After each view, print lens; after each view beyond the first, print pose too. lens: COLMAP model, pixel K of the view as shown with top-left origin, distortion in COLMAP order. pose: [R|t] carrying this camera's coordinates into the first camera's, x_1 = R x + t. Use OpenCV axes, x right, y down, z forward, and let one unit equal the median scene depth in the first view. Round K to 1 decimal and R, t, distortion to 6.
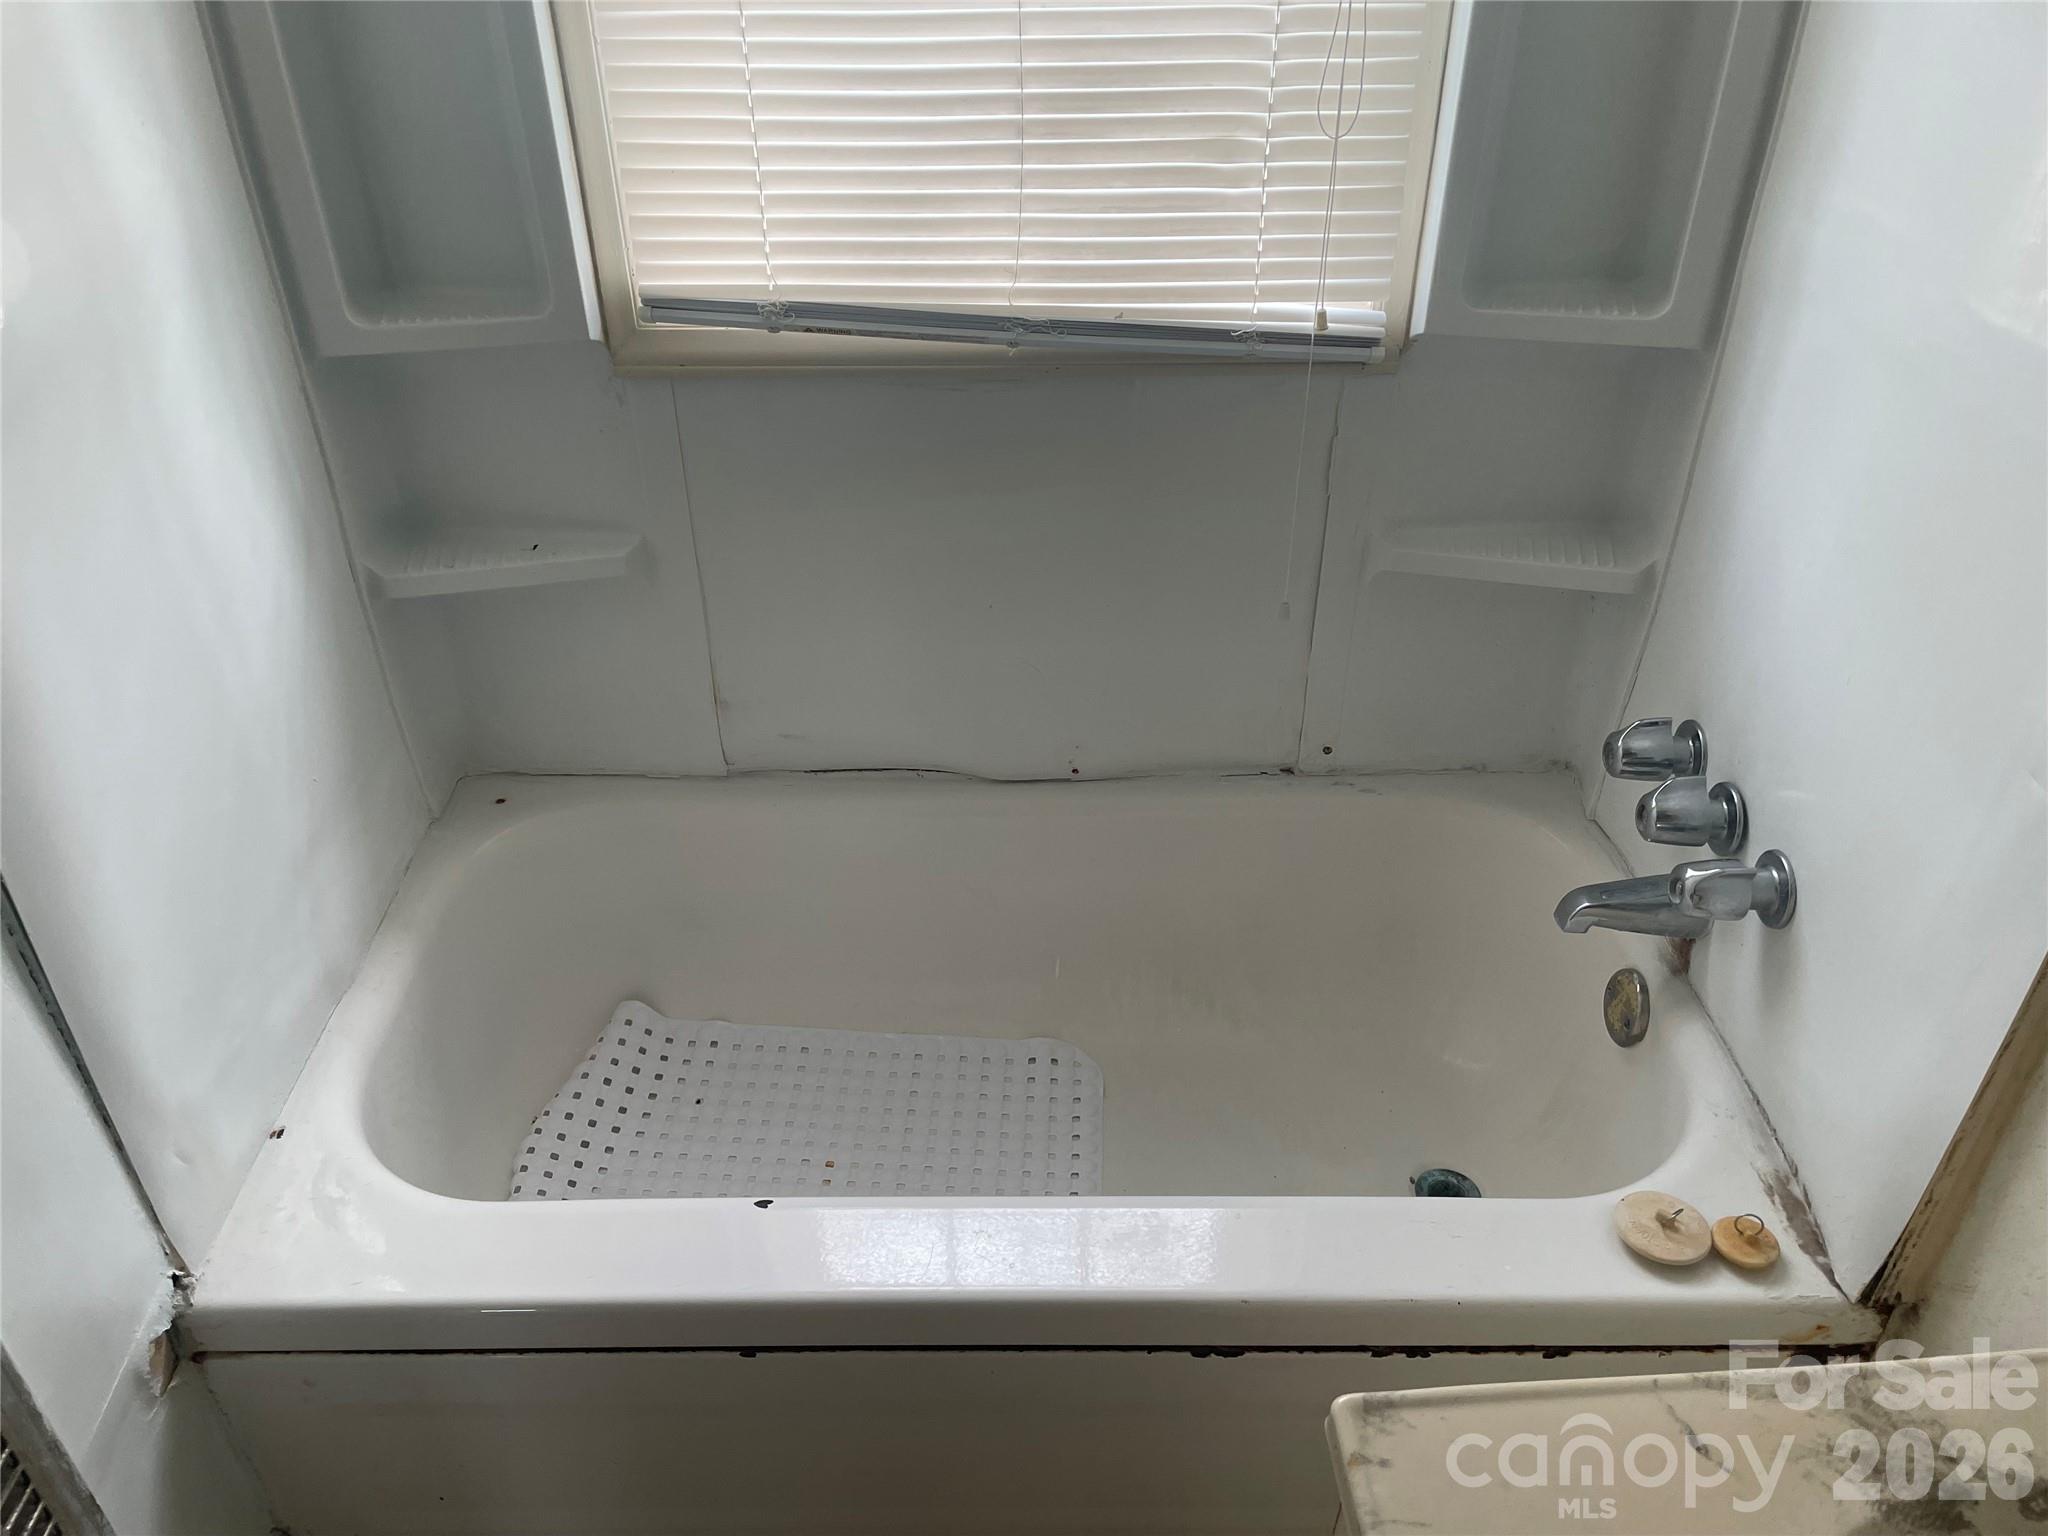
lens RADIAL K [[1578.3, 0, 1010.2], [0, 1578.3, 776.8], [0, 0, 1]] dist [0.057126, -0.063265]
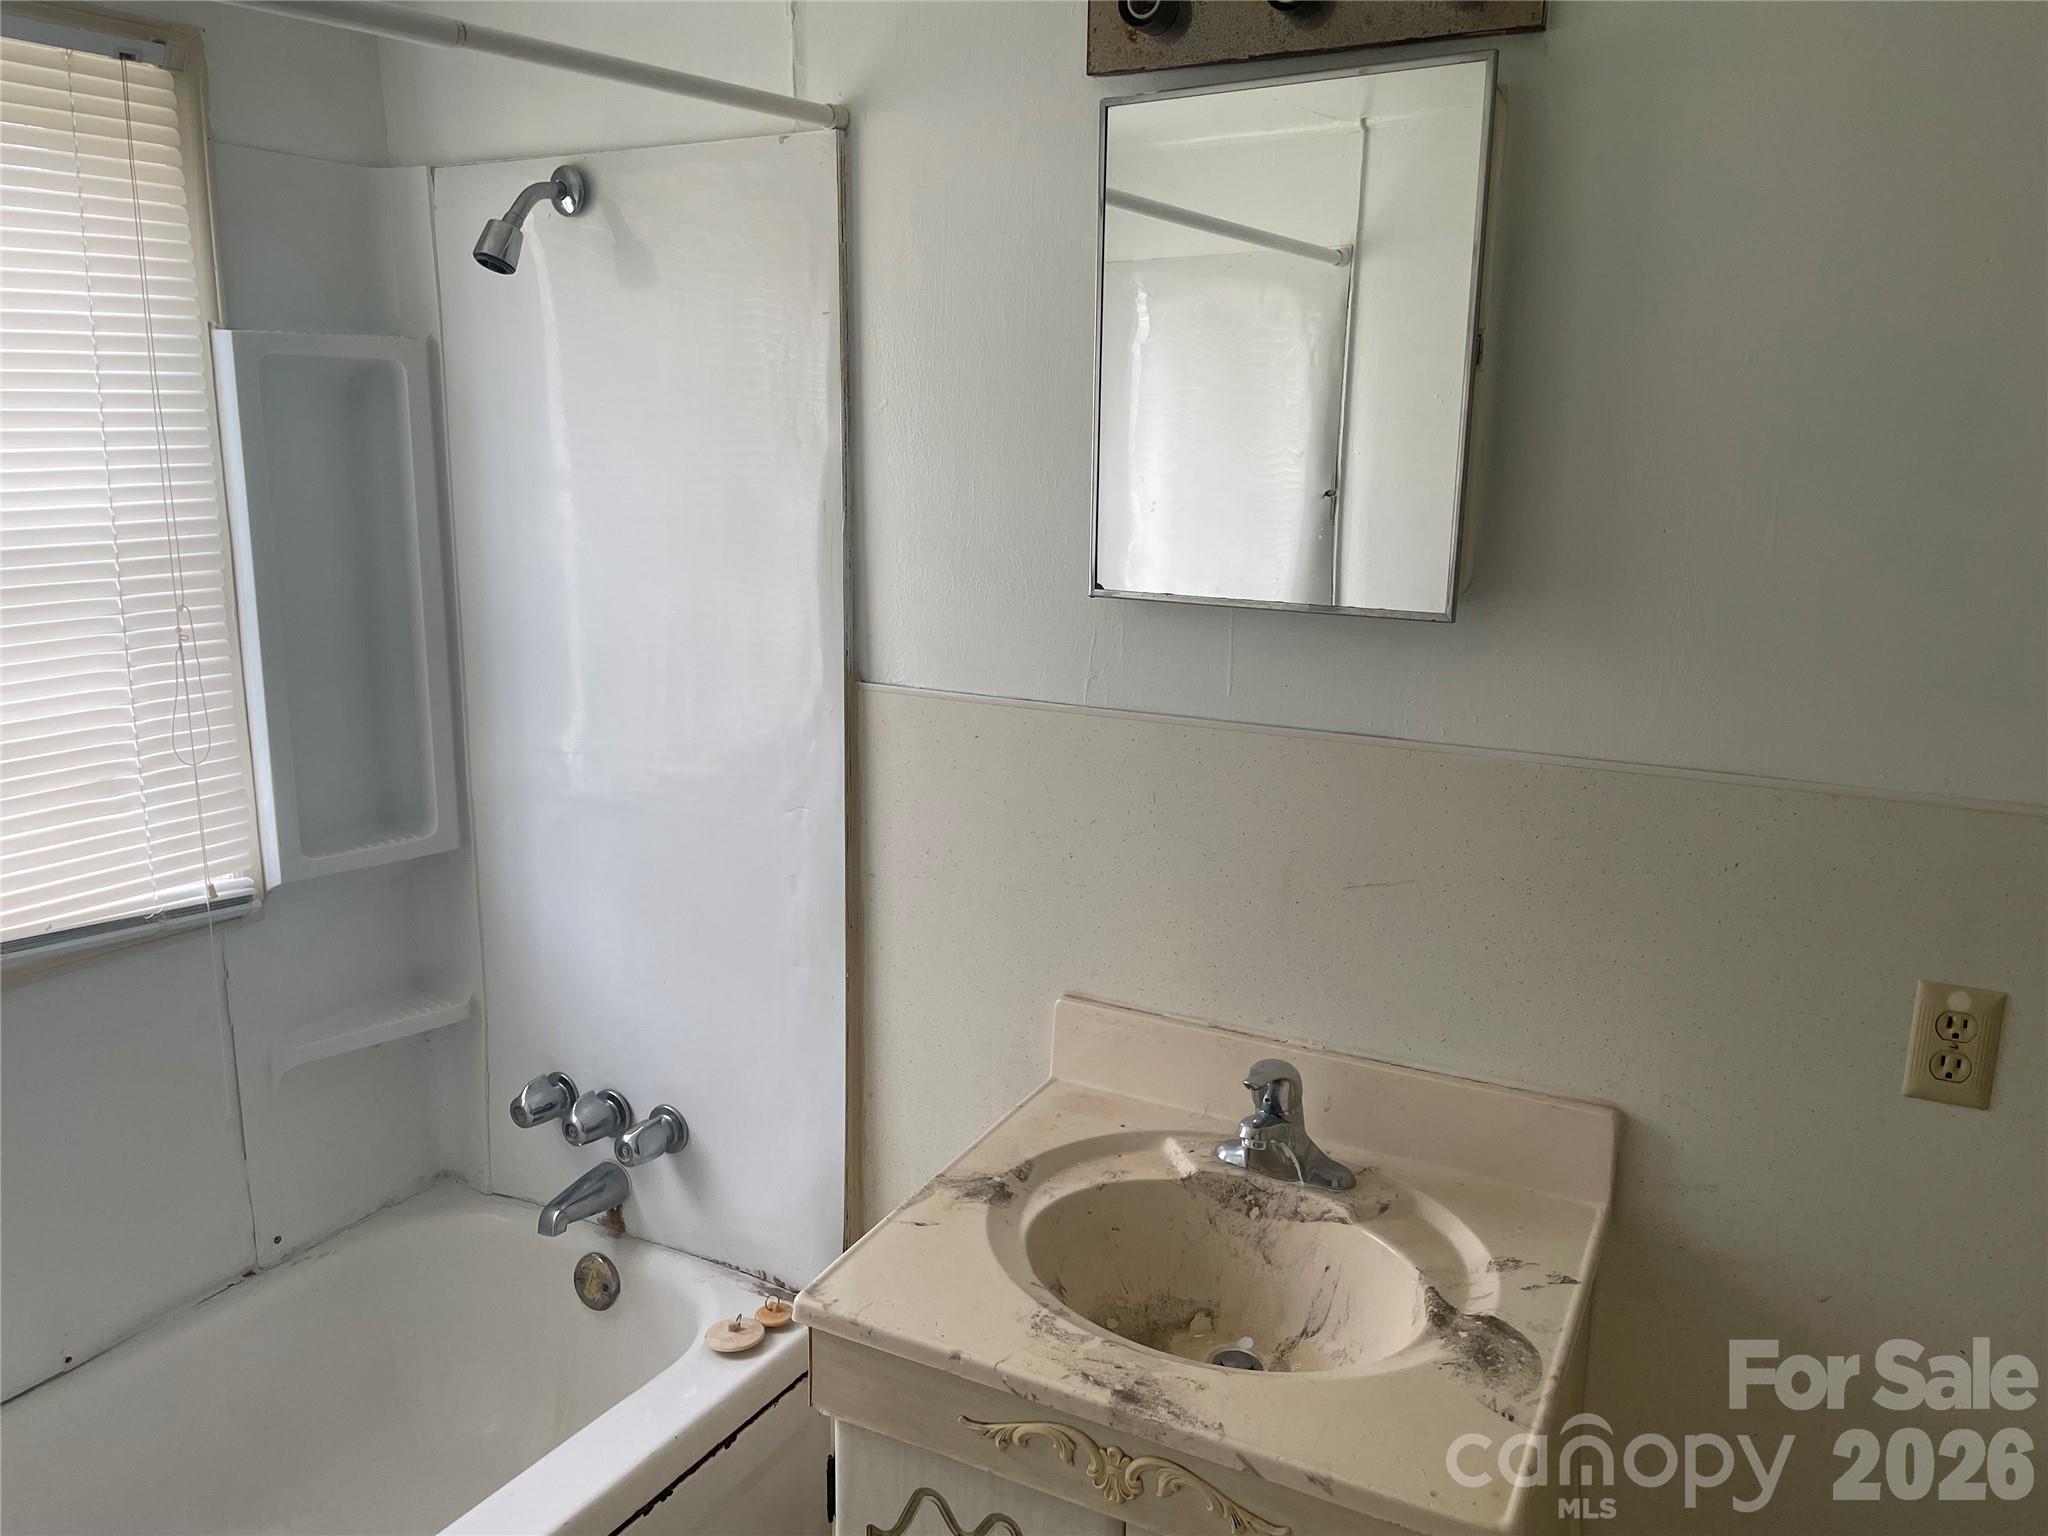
lens RADIAL K [[1578.3, 0, 1032.5], [0, 1578.3, 766.4], [0, 0, 1]] dist [0.057126, -0.063265]
pose [[0.491859, -0.163661, 0.855155, -0.584244], [0.487638, 0.865460, -0.114841, 0.107575], [-0.721307, 0.473492, 0.505491, -0.211888]]
